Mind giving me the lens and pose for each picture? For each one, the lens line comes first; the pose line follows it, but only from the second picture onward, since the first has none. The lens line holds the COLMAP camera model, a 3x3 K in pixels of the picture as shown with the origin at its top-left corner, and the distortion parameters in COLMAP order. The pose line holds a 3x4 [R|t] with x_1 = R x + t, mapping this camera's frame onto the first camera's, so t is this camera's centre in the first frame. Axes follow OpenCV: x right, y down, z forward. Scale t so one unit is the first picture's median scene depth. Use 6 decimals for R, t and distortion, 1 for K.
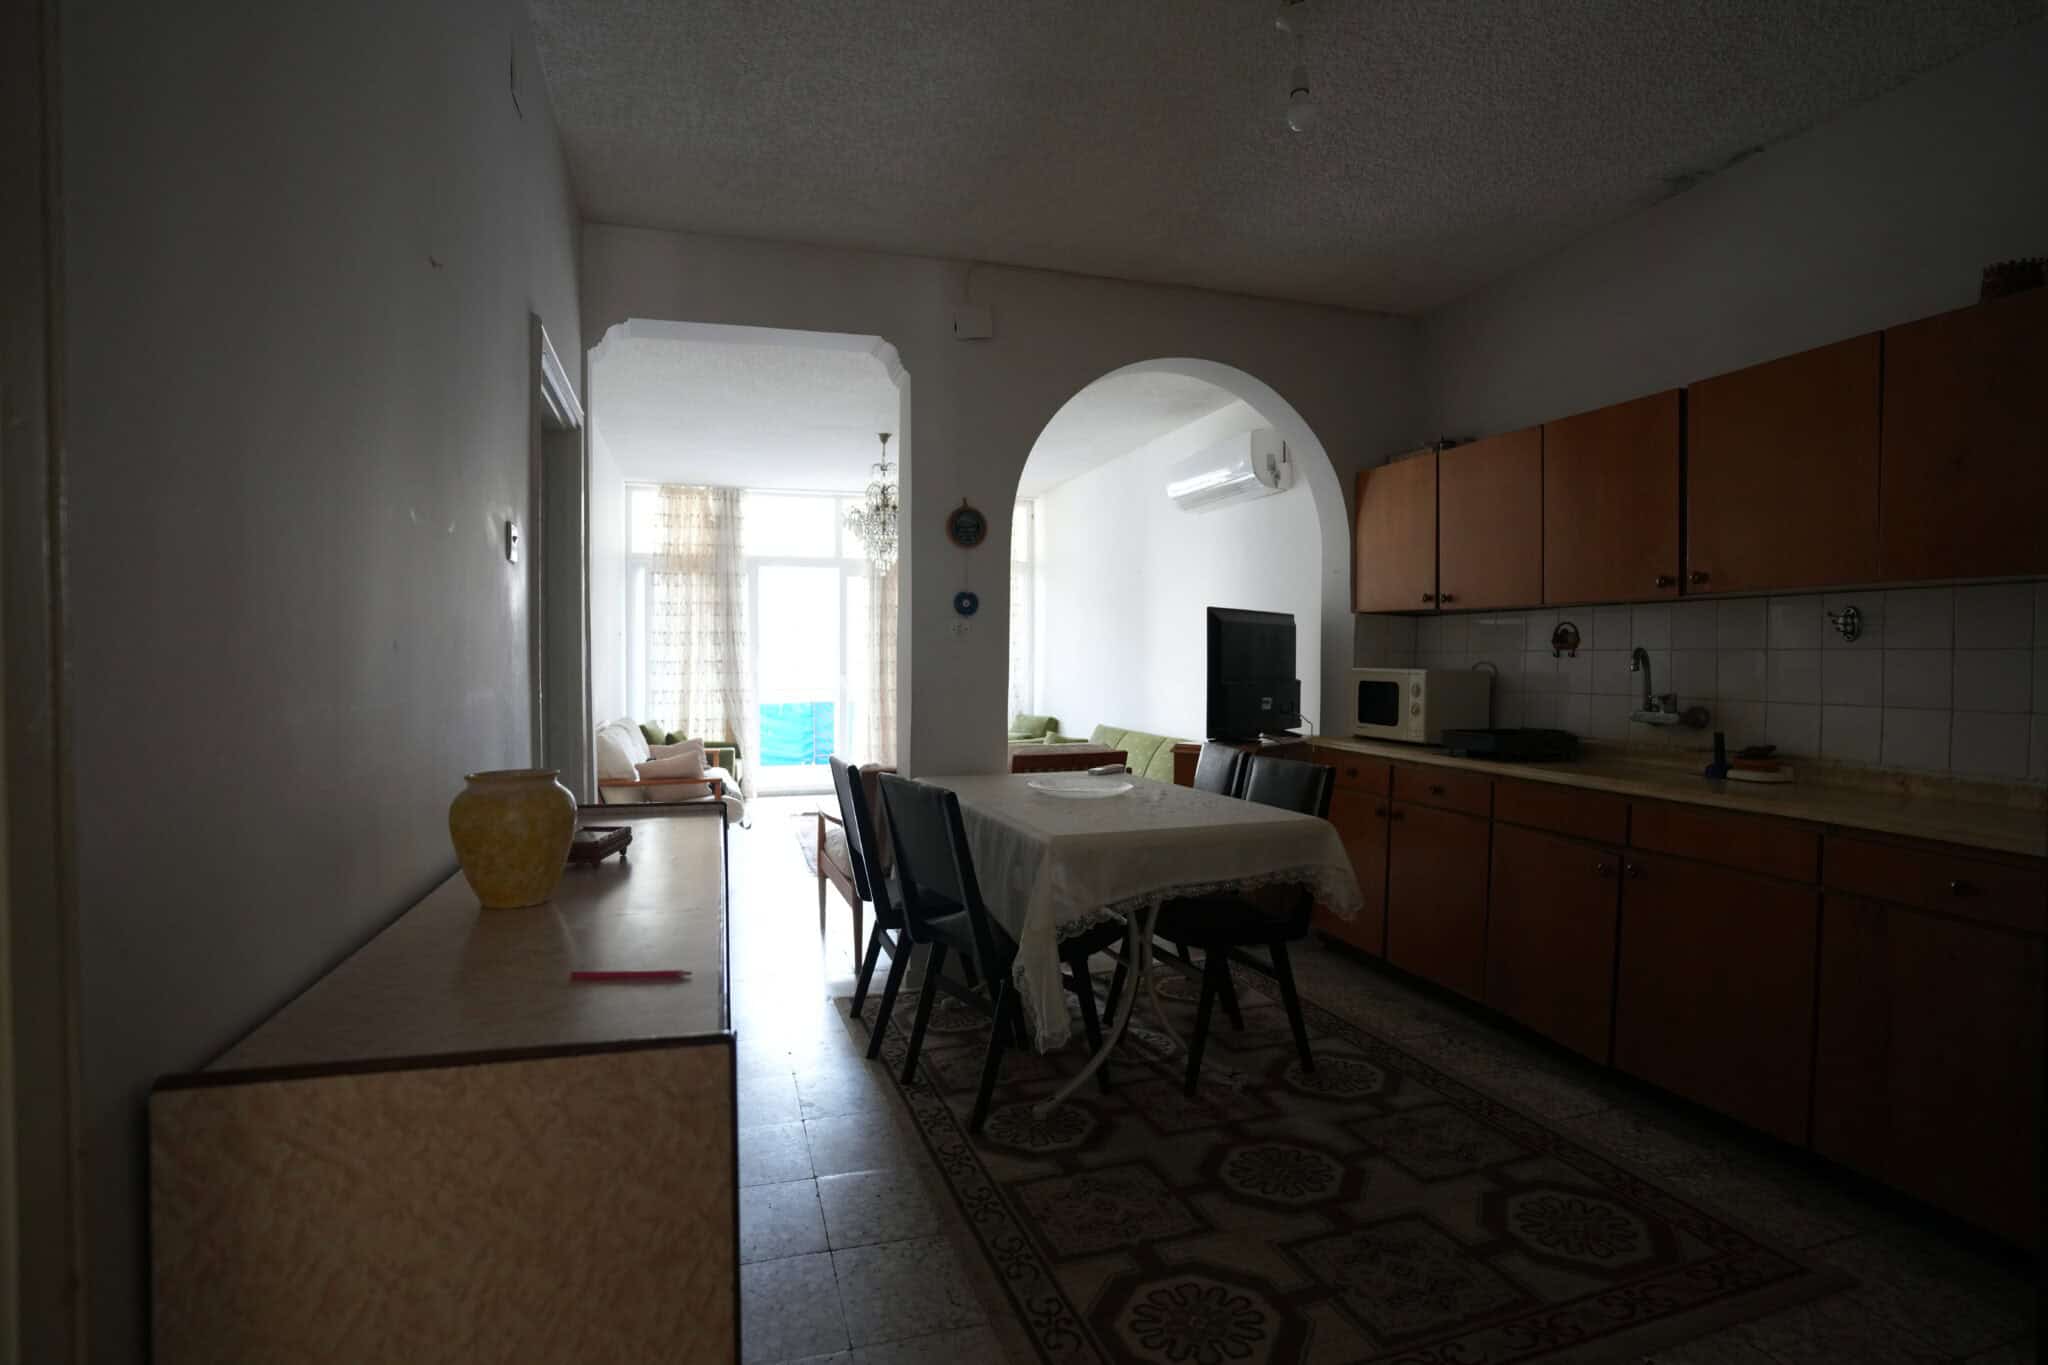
lens RADIAL K [[1005.1, 0, 1015.2], [0, 1005.1, 678.7], [0, 0, 1]] dist [-0.078940, 0.036542]
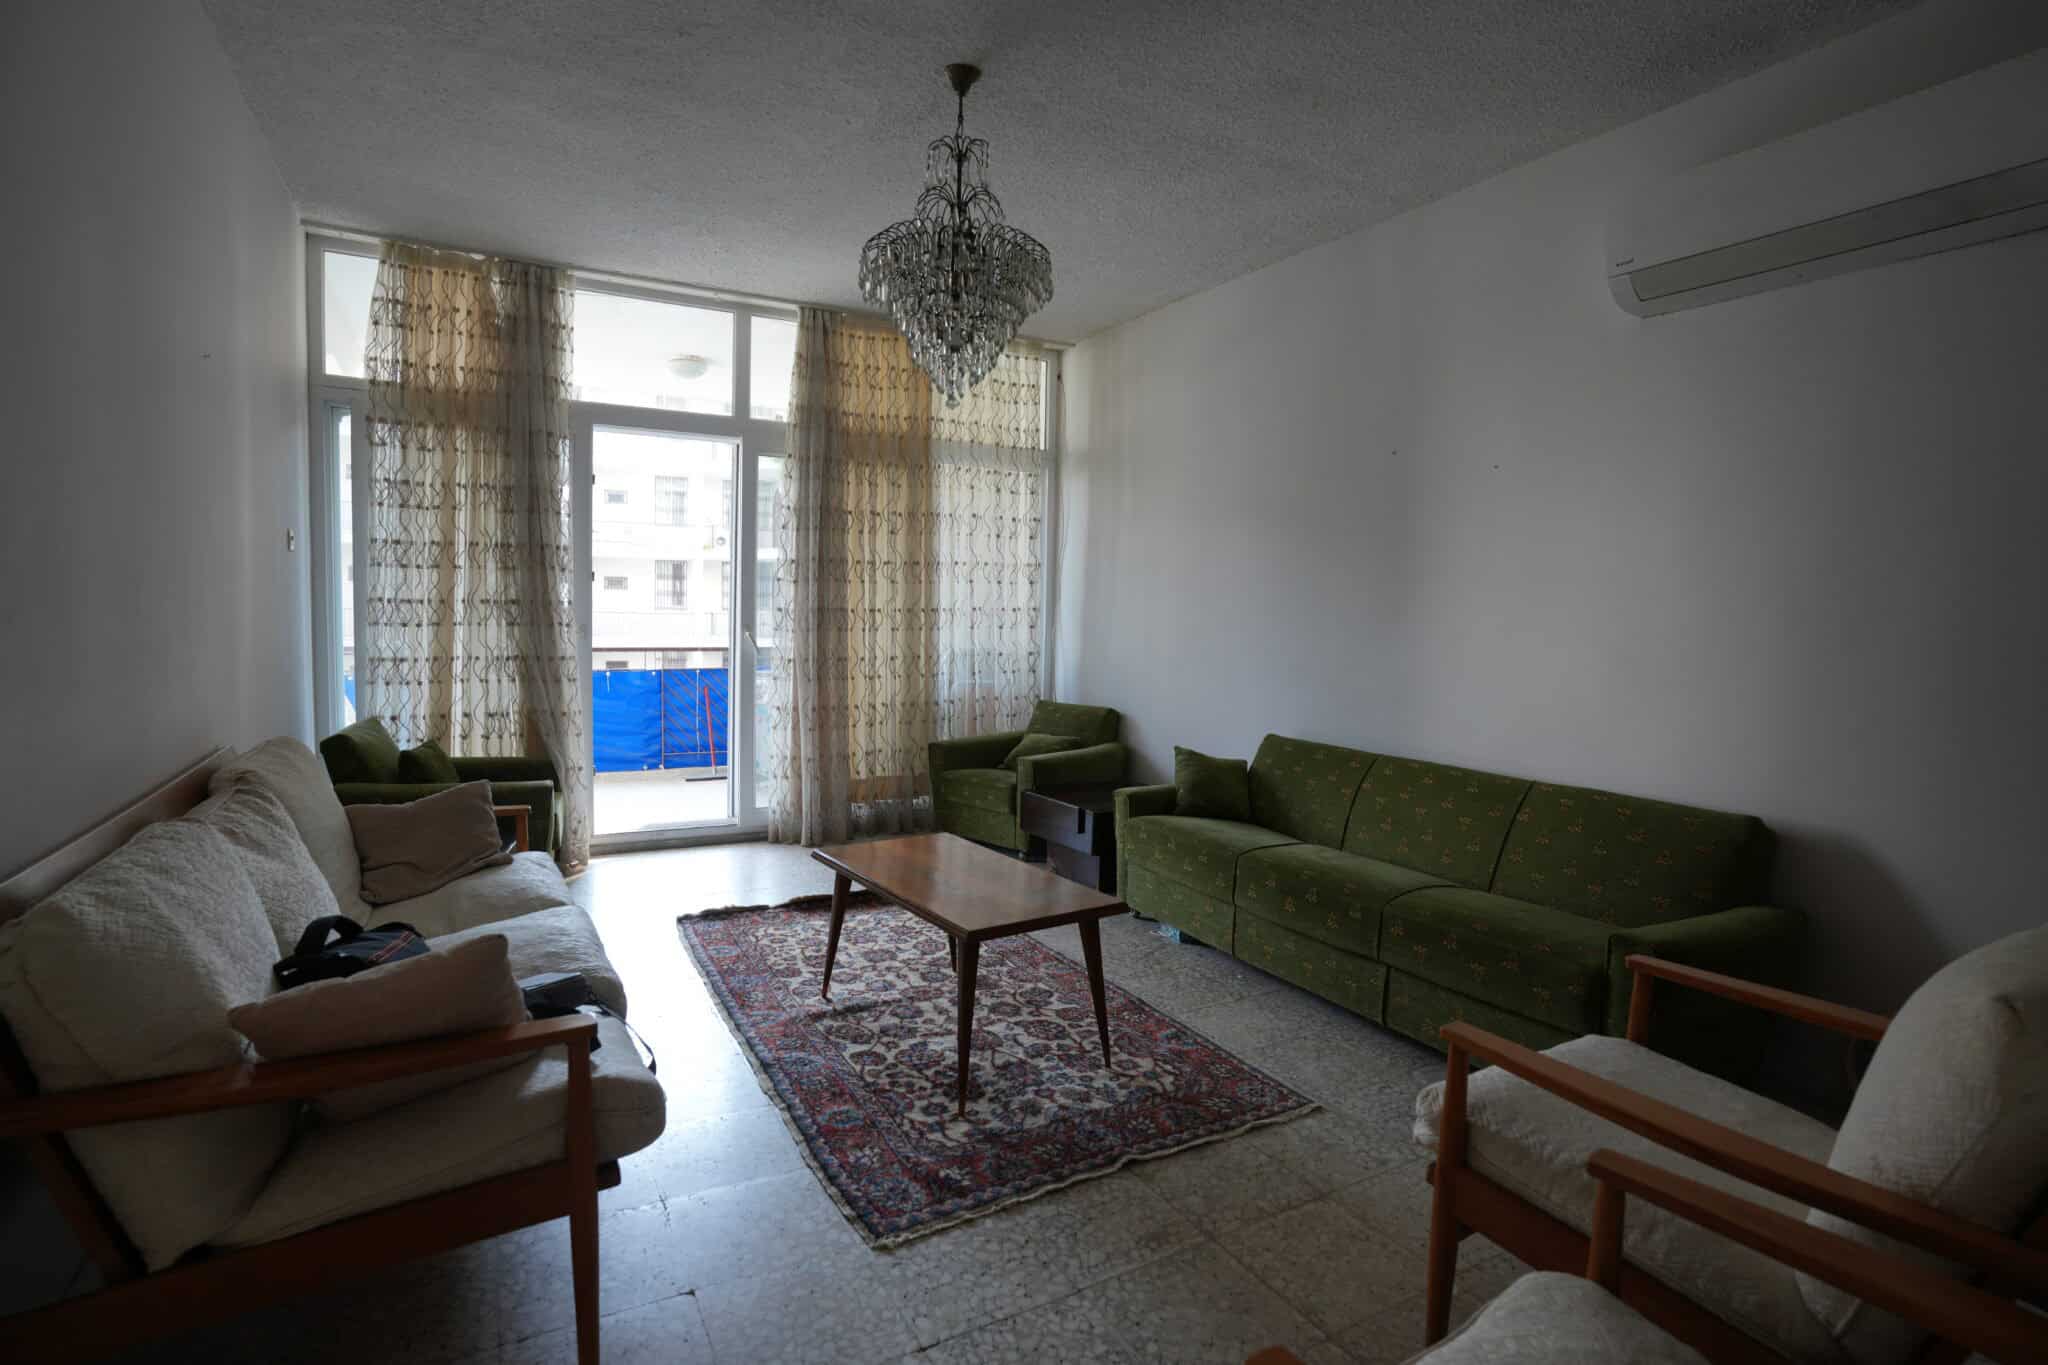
lens RADIAL K [[1005.1, 0, 1023.3], [0, 1005.1, 682.7], [0, 0, 1]] dist [-0.078940, 0.036542]
pose [[0.976445, 0.008843, 0.215586, -0.392855], [-0.020402, 0.998467, 0.051450, -0.018878], [-0.214800, -0.054636, 0.975129, 1.176401]]
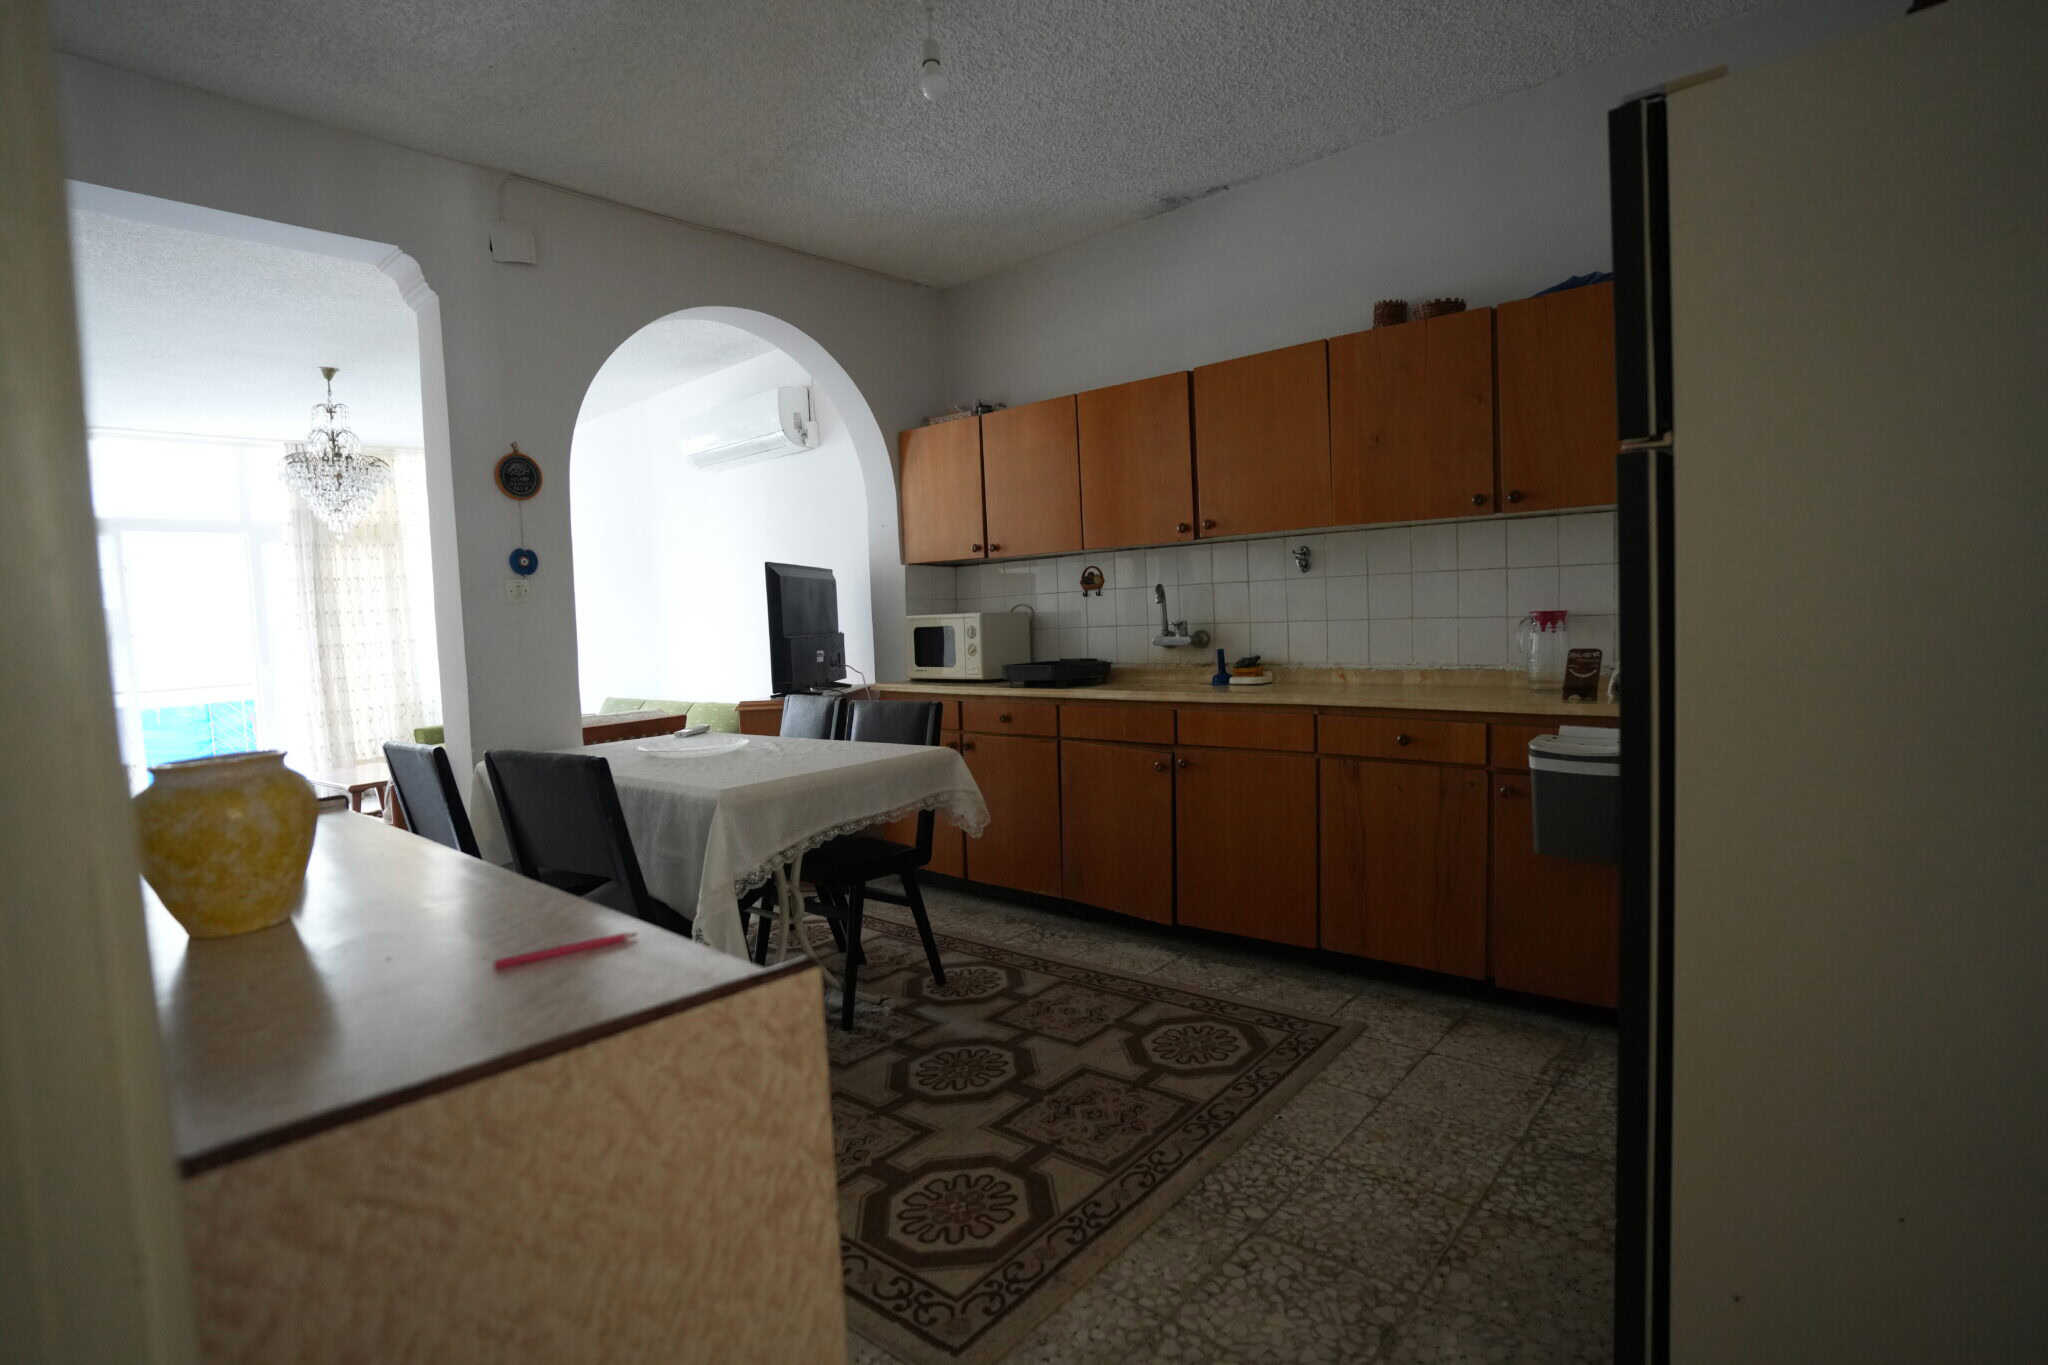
lens RADIAL K [[1005.1, 0, 1021.3], [0, 1005.1, 680.6], [0, 0, 1]] dist [-0.078940, 0.036542]
pose [[0.854103, -0.075888, 0.514537, -0.149060], [0.058246, 0.997031, 0.050366, 0.014197], [-0.516832, -0.013049, 0.855988, 0.019885]]
